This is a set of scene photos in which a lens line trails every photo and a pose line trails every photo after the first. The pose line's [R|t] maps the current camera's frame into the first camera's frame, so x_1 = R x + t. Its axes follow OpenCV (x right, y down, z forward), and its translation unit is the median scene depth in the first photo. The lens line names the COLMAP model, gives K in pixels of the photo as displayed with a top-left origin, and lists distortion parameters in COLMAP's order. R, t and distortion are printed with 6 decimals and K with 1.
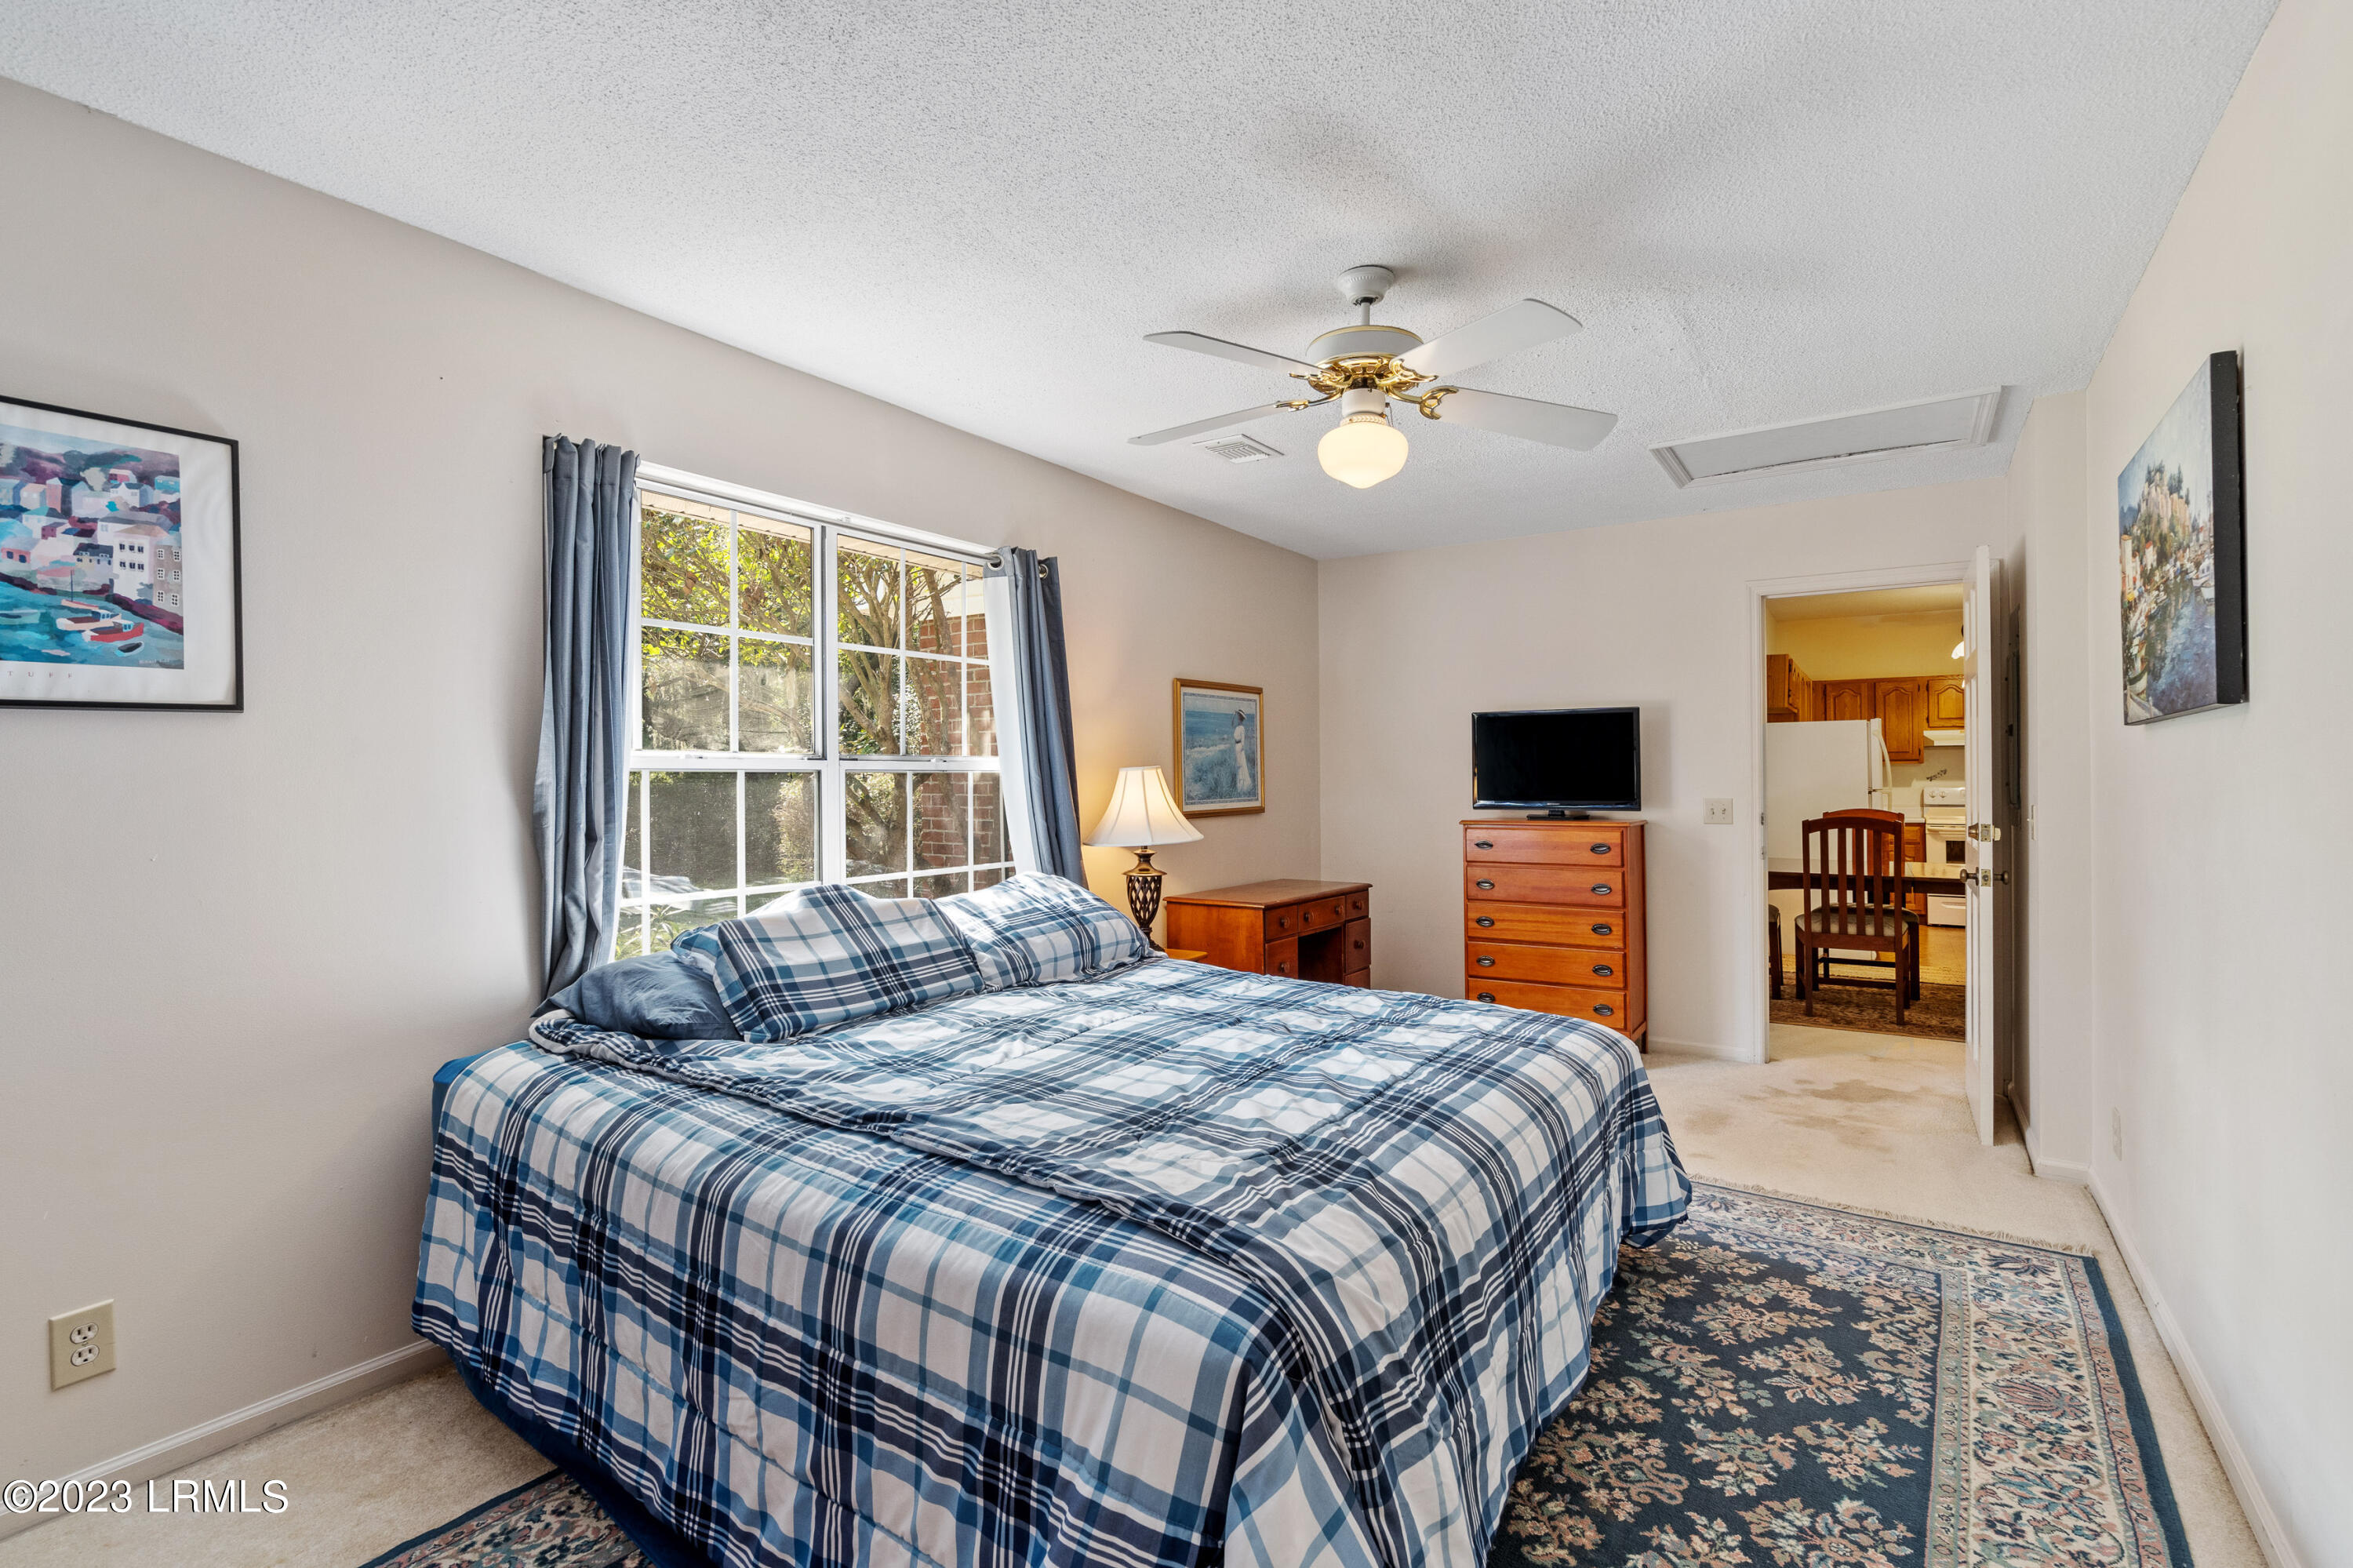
lens RADIAL K [[1067.6, 0, 1171.4], [0, 1067.6, 779.8], [0, 0, 1]] dist [-0.012444, 0.004831]
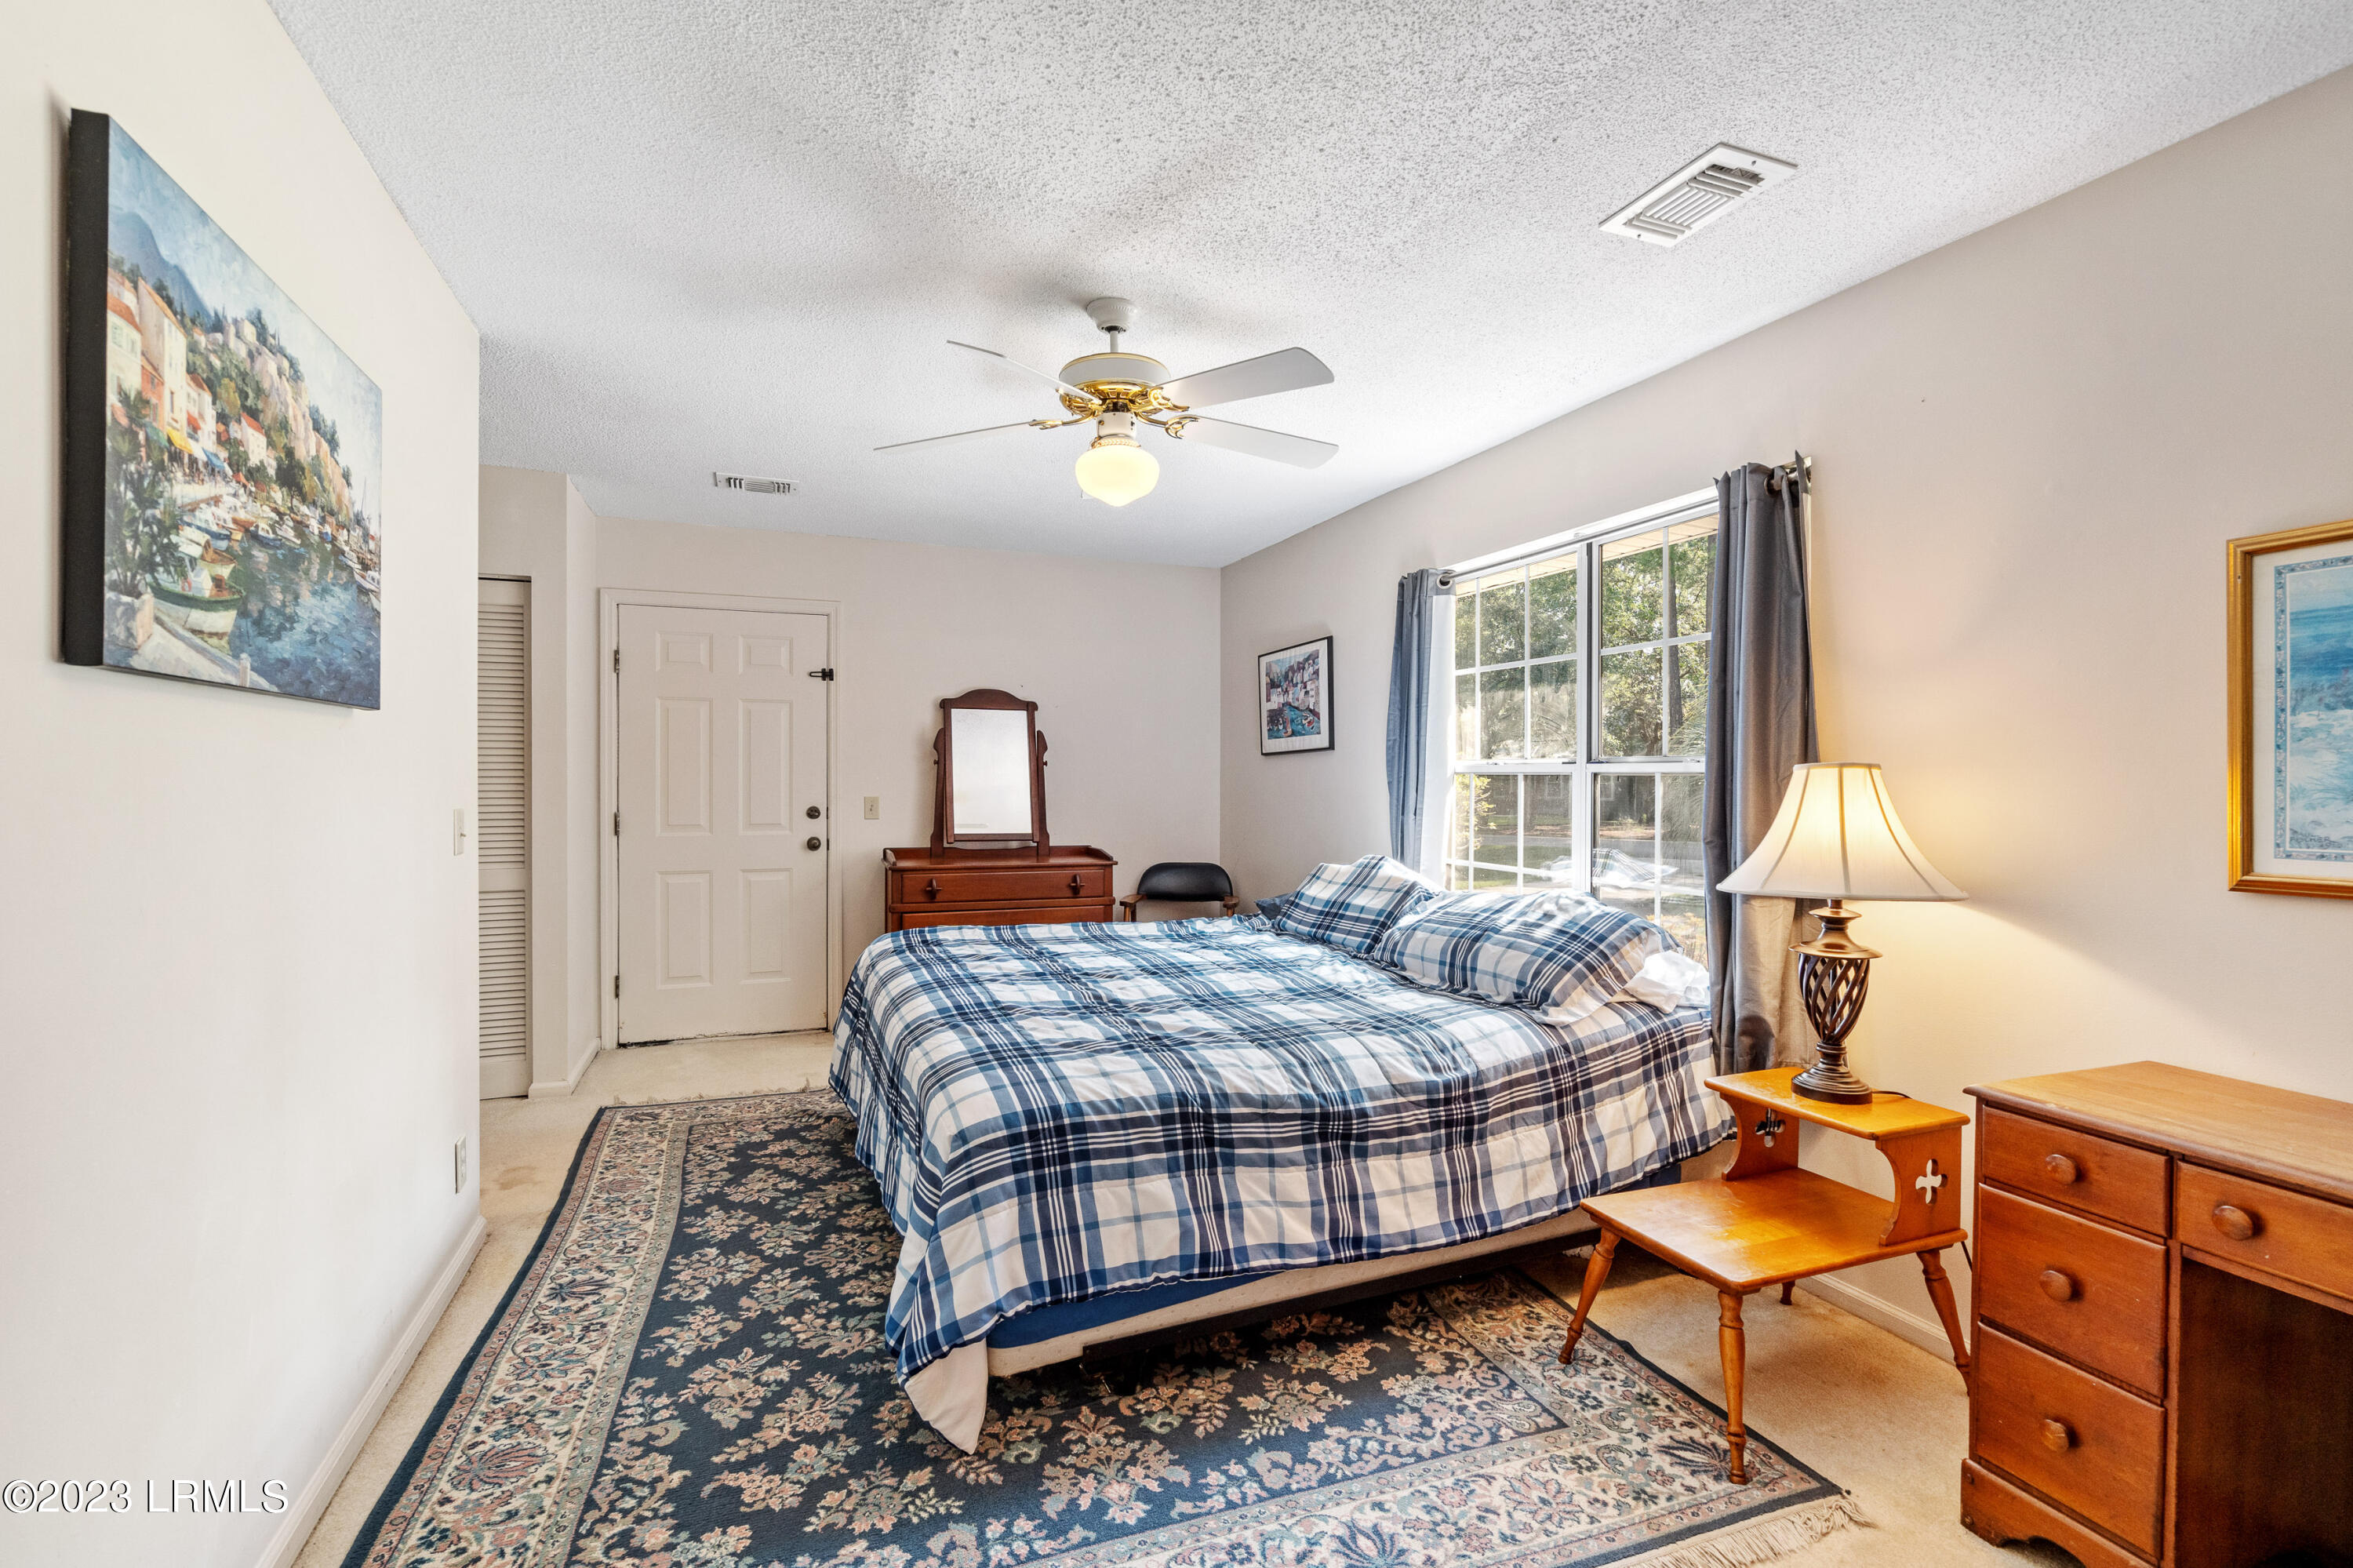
lens RADIAL K [[1067.6, 0, 1177.4], [0, 1067.6, 778.1], [0, 0, 1]] dist [-0.012444, 0.004831]
pose [[-0.565379, -0.000103, -0.824832, 1.231091], [-0.006682, 0.999968, 0.004456, -0.007600], [0.824804, 0.008030, -0.565361, 1.970874]]
